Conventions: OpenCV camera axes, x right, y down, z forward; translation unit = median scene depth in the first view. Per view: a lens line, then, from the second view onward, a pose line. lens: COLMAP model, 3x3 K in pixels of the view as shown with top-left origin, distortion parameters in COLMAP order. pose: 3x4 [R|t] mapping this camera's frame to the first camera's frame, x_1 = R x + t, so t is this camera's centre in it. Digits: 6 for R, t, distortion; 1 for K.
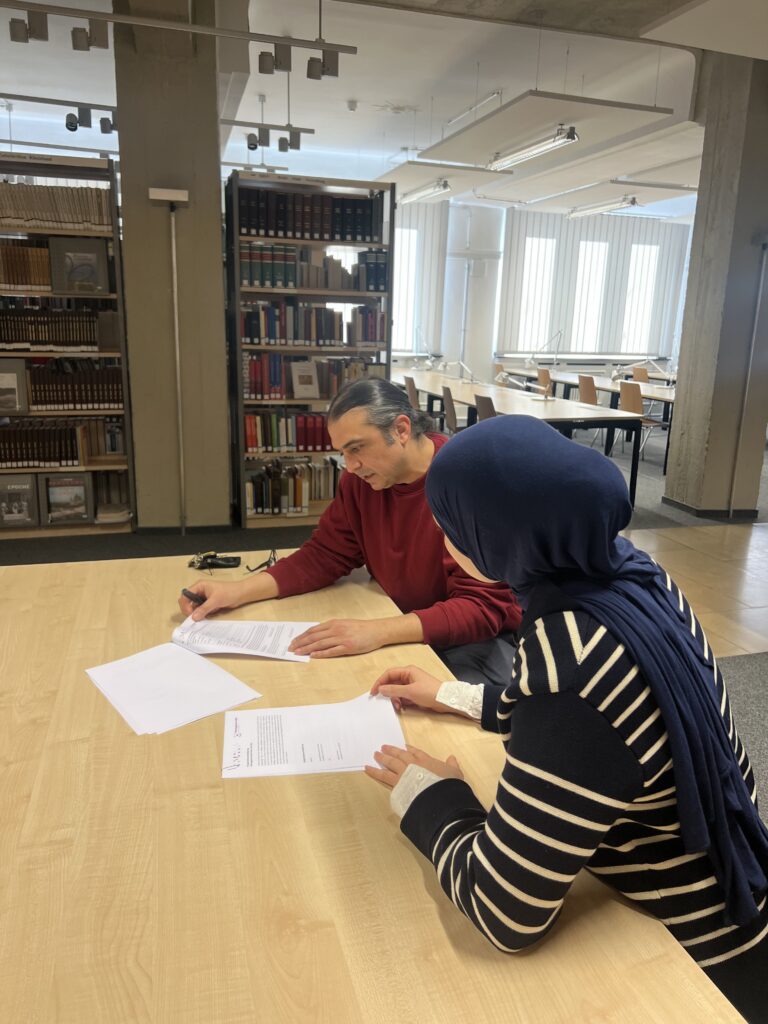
lens RADIAL K [[733.0, 0, 384.0], [0, 733.0, 512.0], [0, 0, 1]] dist [0.063535, -0.063756]
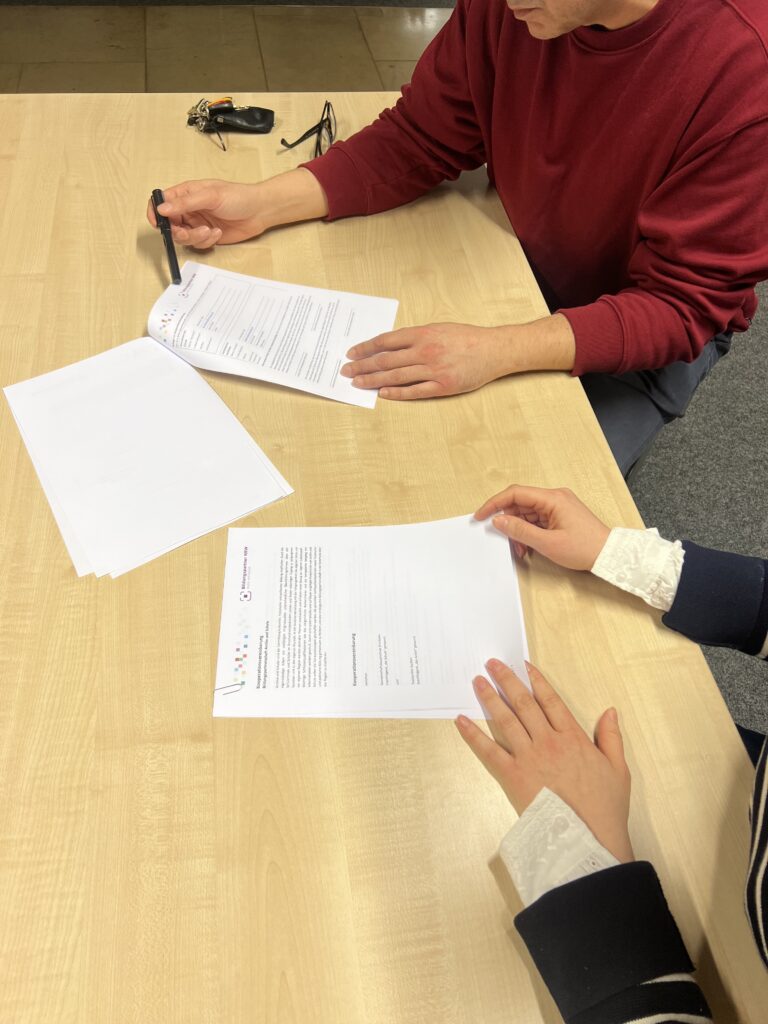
lens RADIAL K [[733.0, 0, 384.0], [0, 733.0, 512.0], [0, 0, 1]] dist [0.063535, -0.063756]
pose [[0.991138, 0.126677, -0.039989, -0.066358], [-0.073001, 0.770915, 0.632741, -0.116429], [0.110982, -0.624214, 0.773330, 0.537682]]
